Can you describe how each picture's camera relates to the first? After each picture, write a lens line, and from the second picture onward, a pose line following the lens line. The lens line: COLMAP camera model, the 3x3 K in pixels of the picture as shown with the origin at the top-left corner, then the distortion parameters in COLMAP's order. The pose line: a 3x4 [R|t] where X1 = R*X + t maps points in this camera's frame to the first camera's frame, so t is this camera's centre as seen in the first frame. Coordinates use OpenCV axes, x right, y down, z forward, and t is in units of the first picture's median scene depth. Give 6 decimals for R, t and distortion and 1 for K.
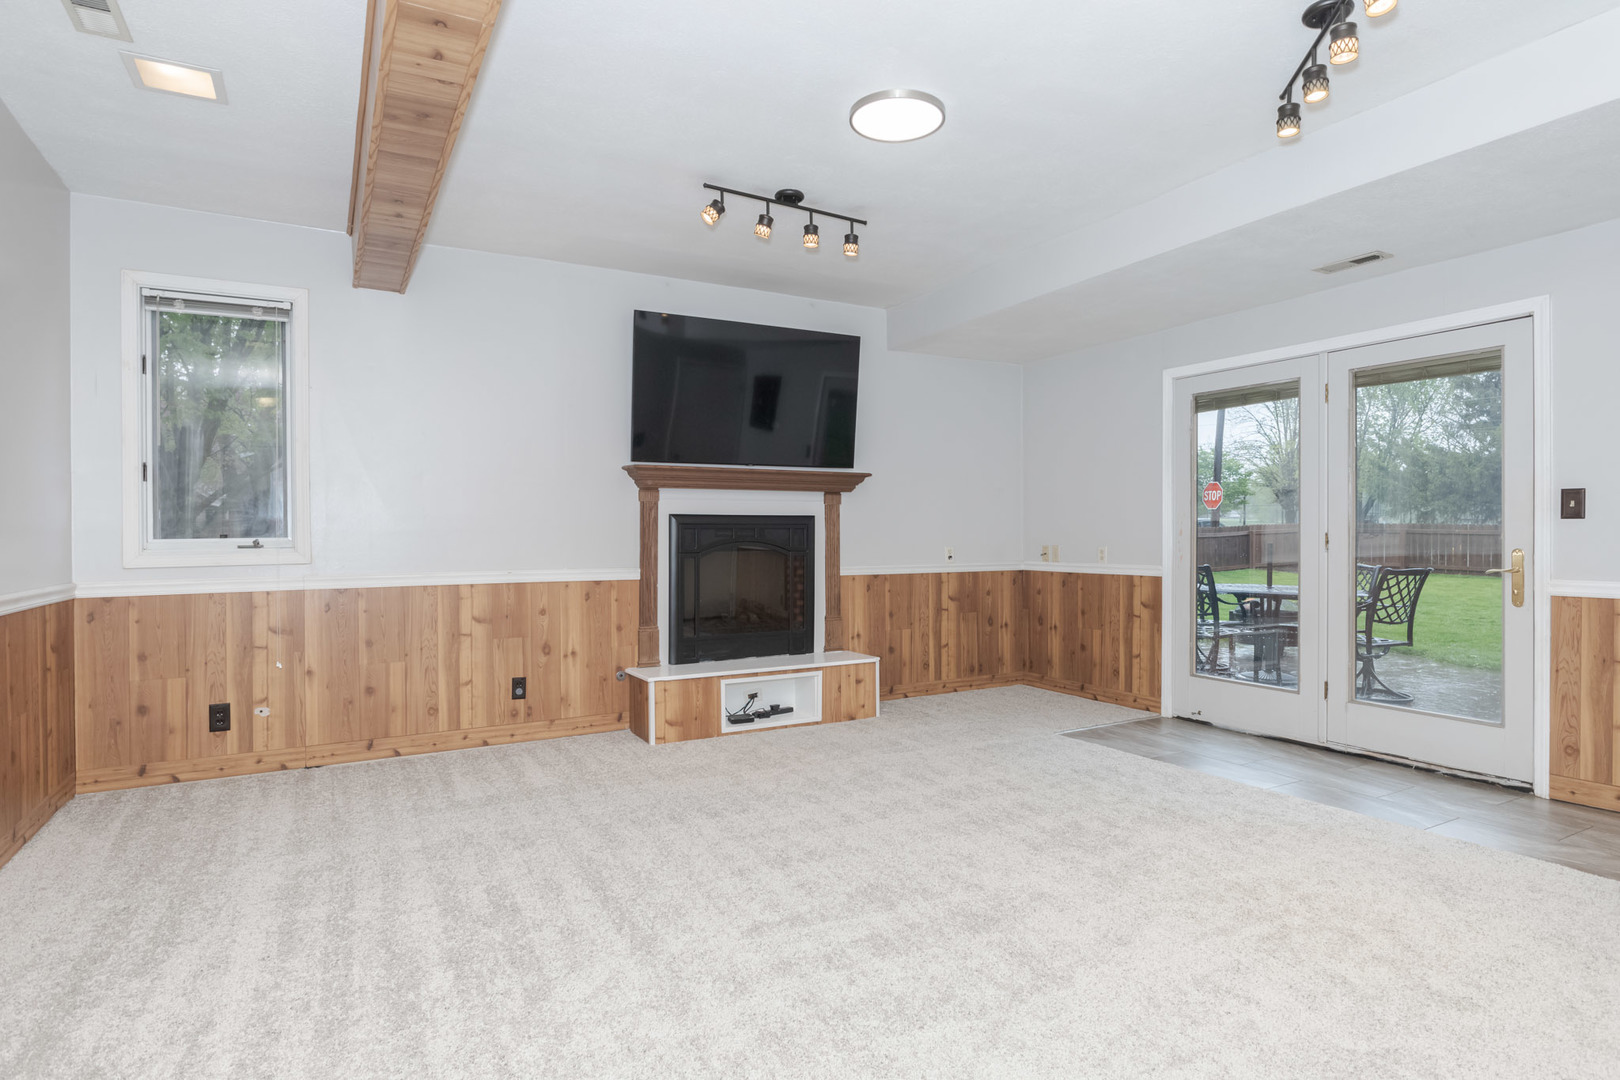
lens RADIAL K [[859.8, 0, 810.0], [0, 859.8, 540.0], [0, 0, 1]] dist [-0.004568, -0.000780]
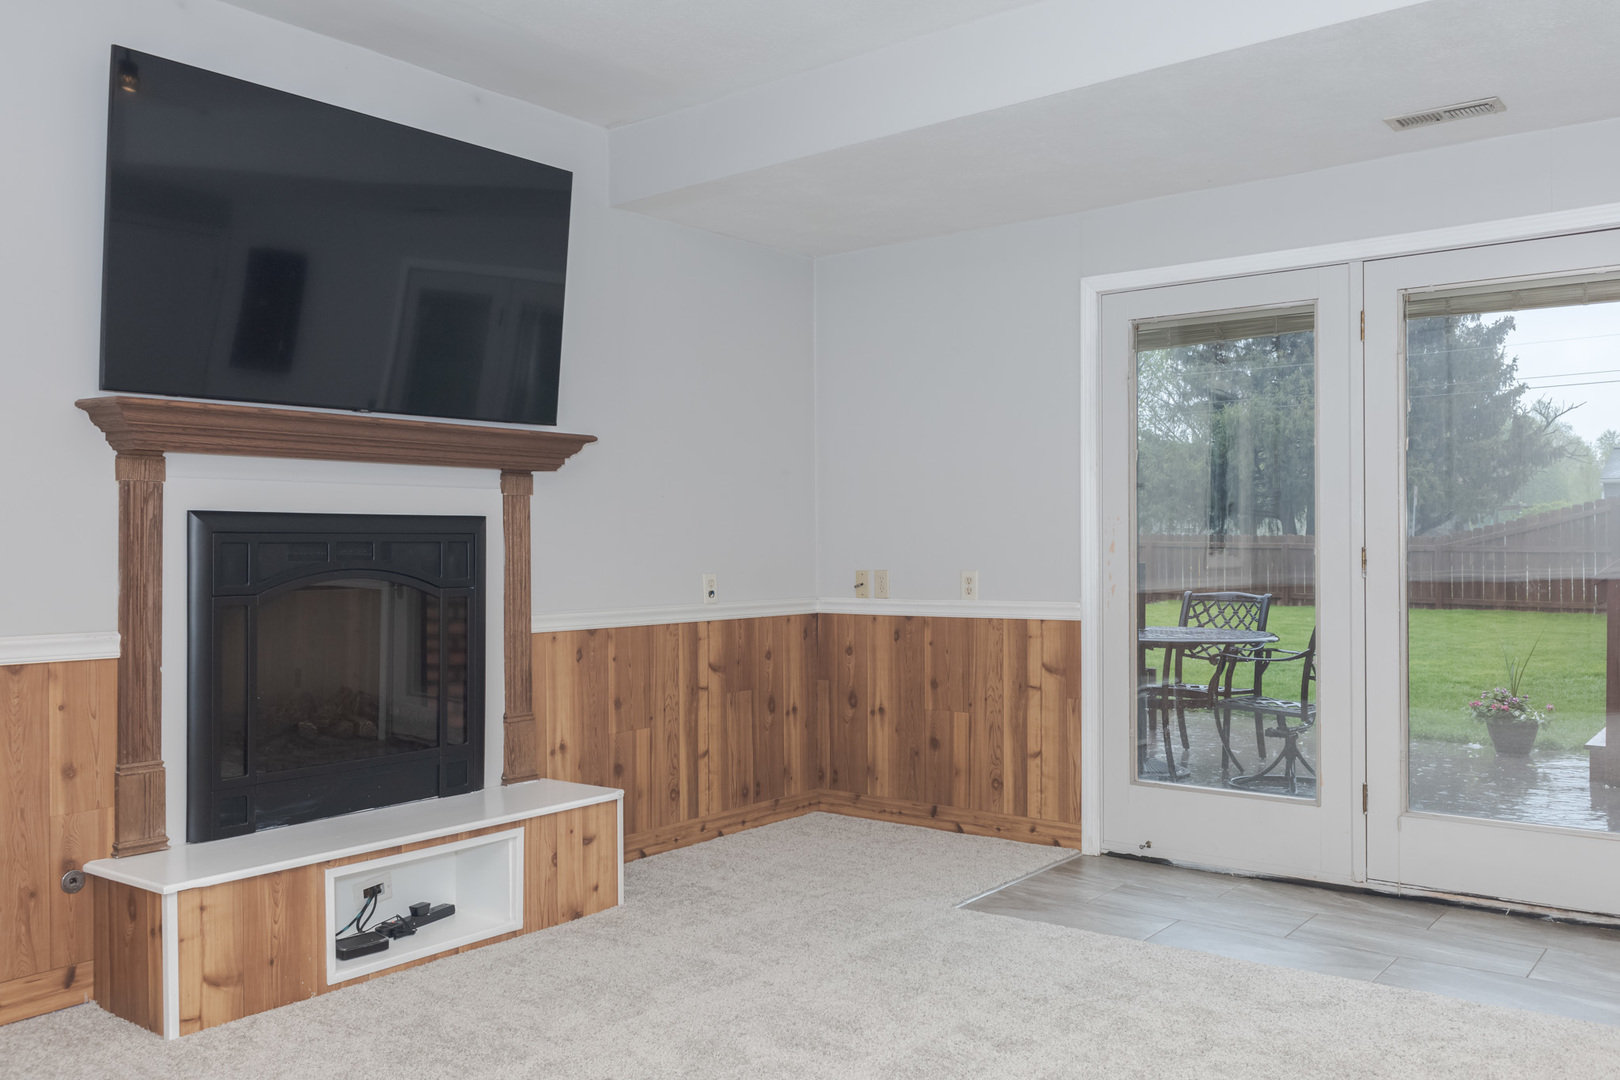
lens RADIAL K [[1329.0, 0, 803.6], [0, 1329.0, 541.4], [0, 0, 1]] dist [0.010999, -0.009719]
pose [[0.922406, -0.001537, 0.386220, -0.132649], [0.006605, 0.999909, -0.011794, -0.003380], [-0.386166, 0.013430, 0.922331, 0.221631]]
